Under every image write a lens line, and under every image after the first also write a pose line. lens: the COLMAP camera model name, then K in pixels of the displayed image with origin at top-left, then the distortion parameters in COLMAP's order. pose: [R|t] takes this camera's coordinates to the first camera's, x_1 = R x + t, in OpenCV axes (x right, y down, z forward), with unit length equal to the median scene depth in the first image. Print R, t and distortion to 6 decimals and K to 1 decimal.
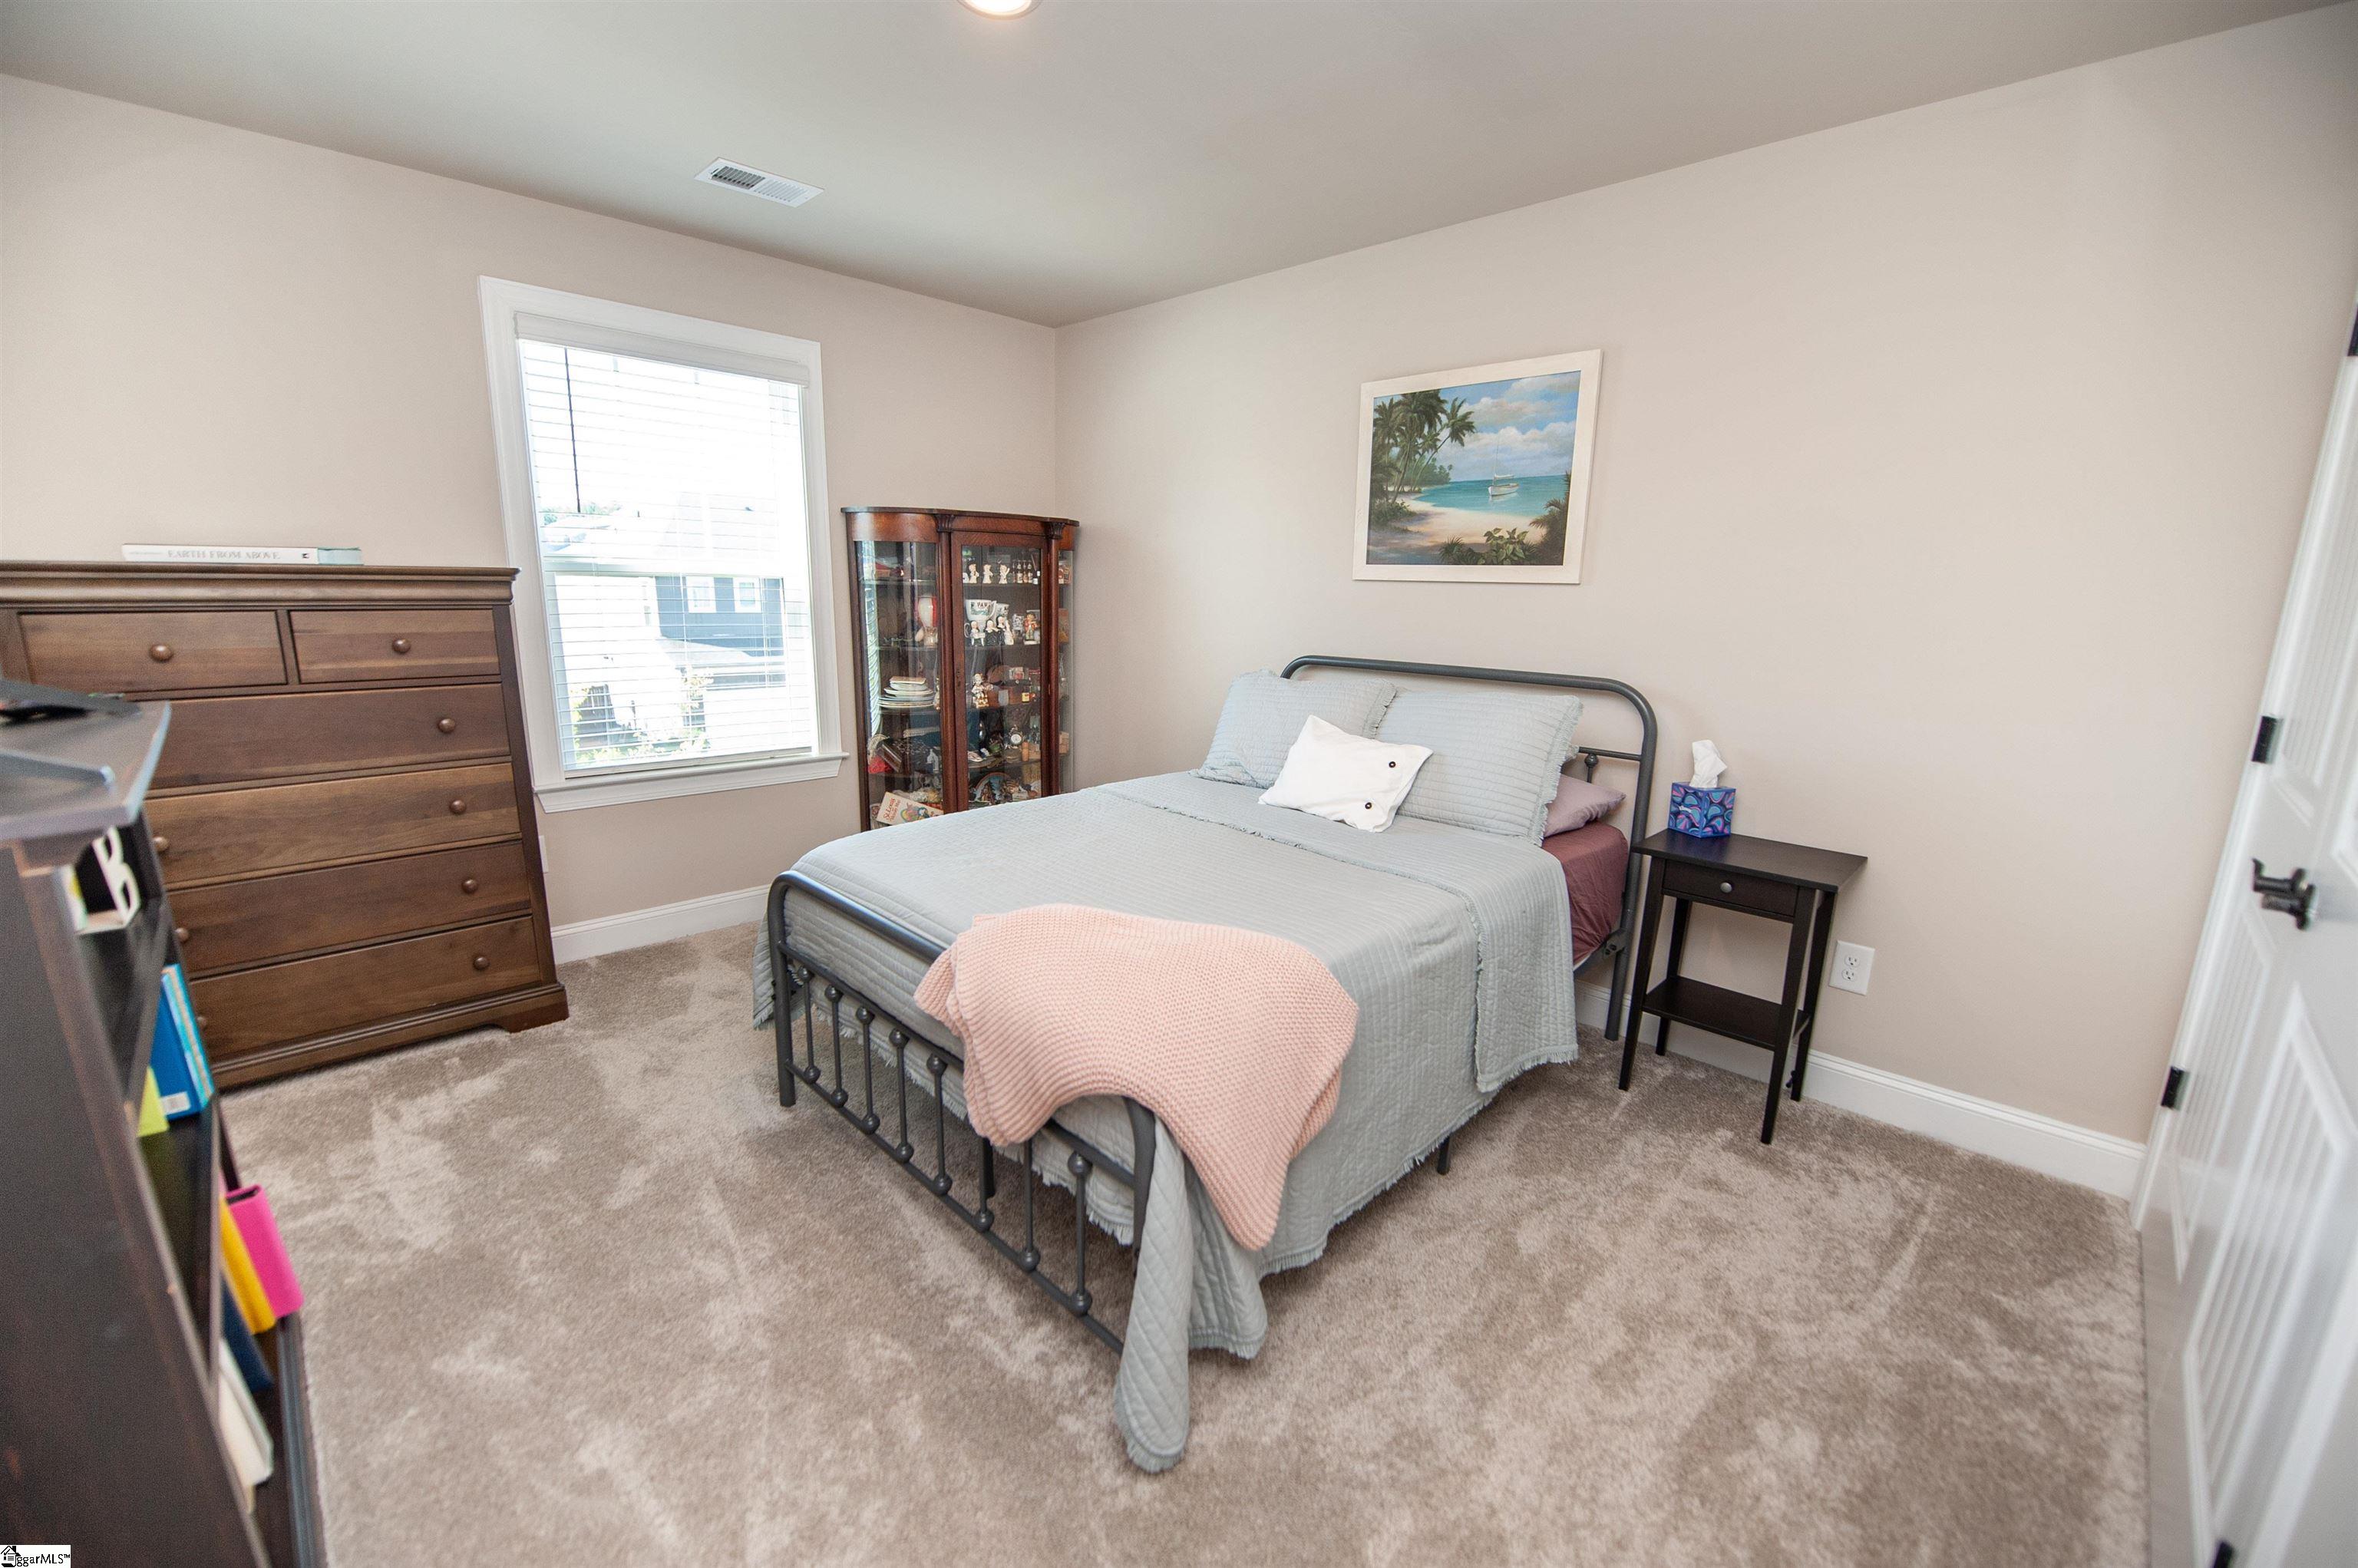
lens RADIAL K [[947.5, 0, 1187.3], [0, 947.5, 788.7], [0, 0, 1]] dist [-0.014416, -0.003792]
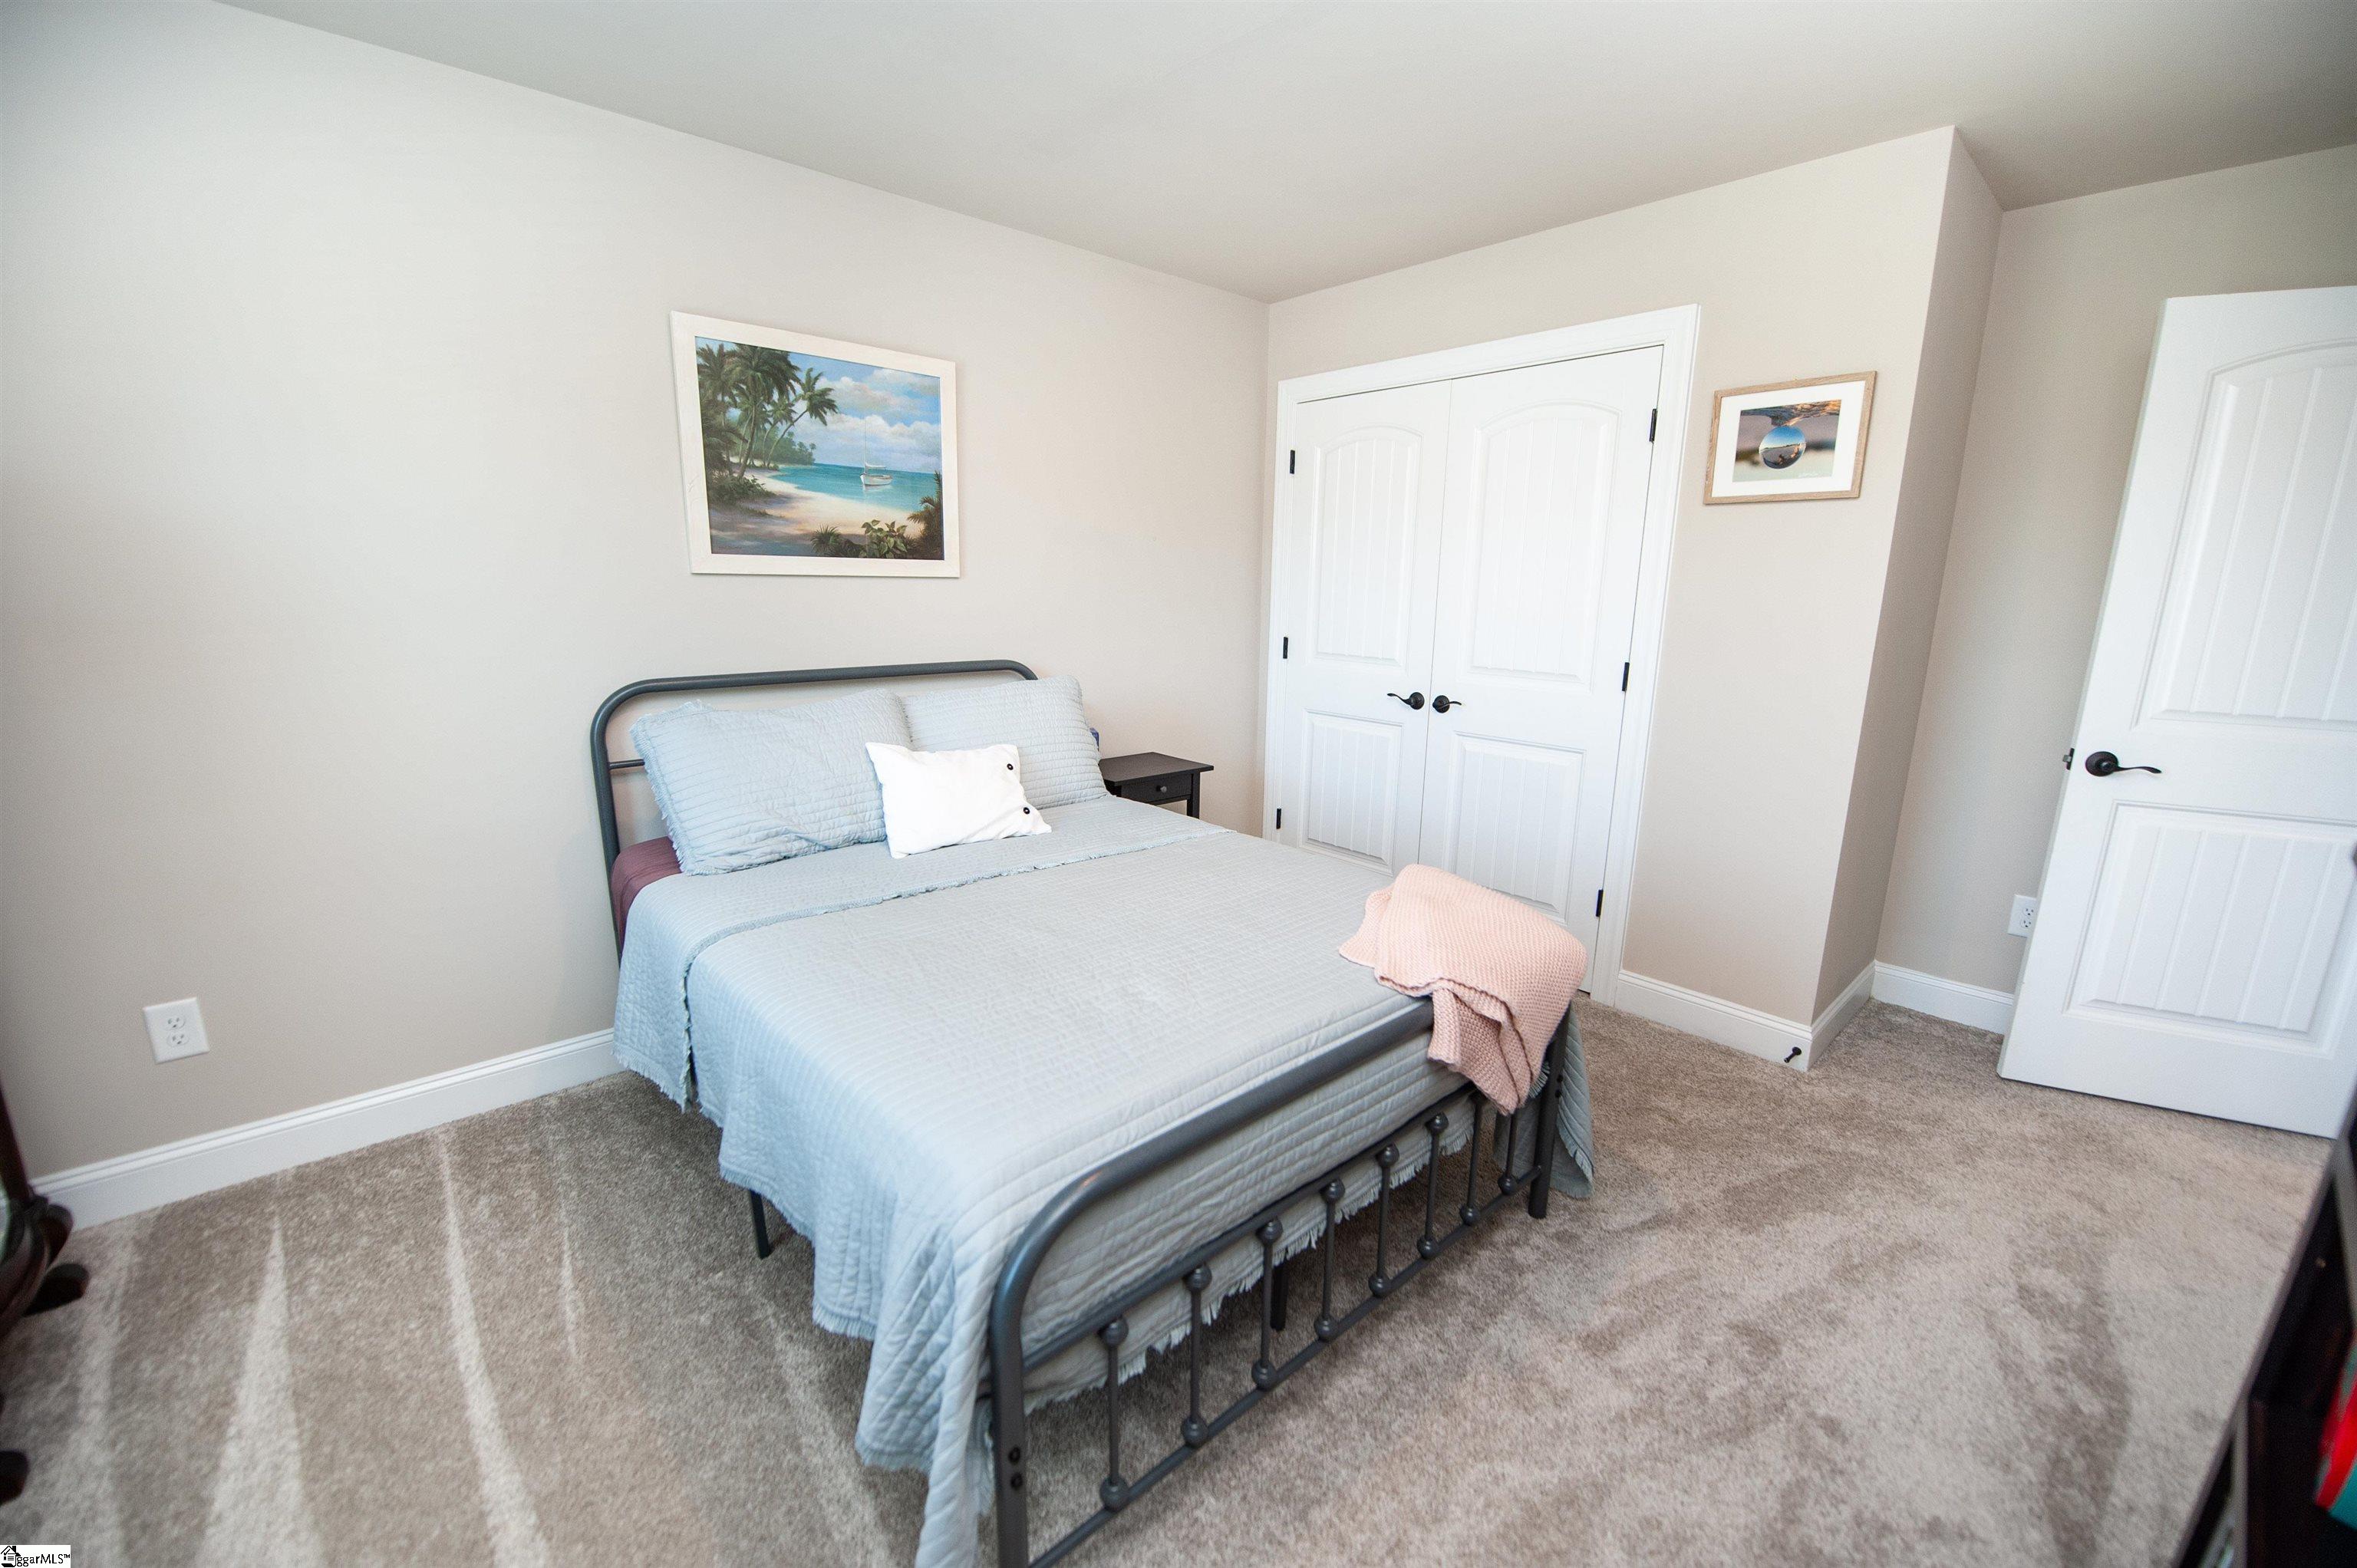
lens RADIAL K [[947.1, 0, 1186.8], [0, 947.1, 788.7], [0, 0, 1]] dist [-0.014416, -0.003792]
pose [[0.057336, -0.232968, 0.970793, -0.643004], [0.197539, 0.955815, 0.217707, -0.158716], [-0.978617, 0.179287, 0.100823, 0.633863]]
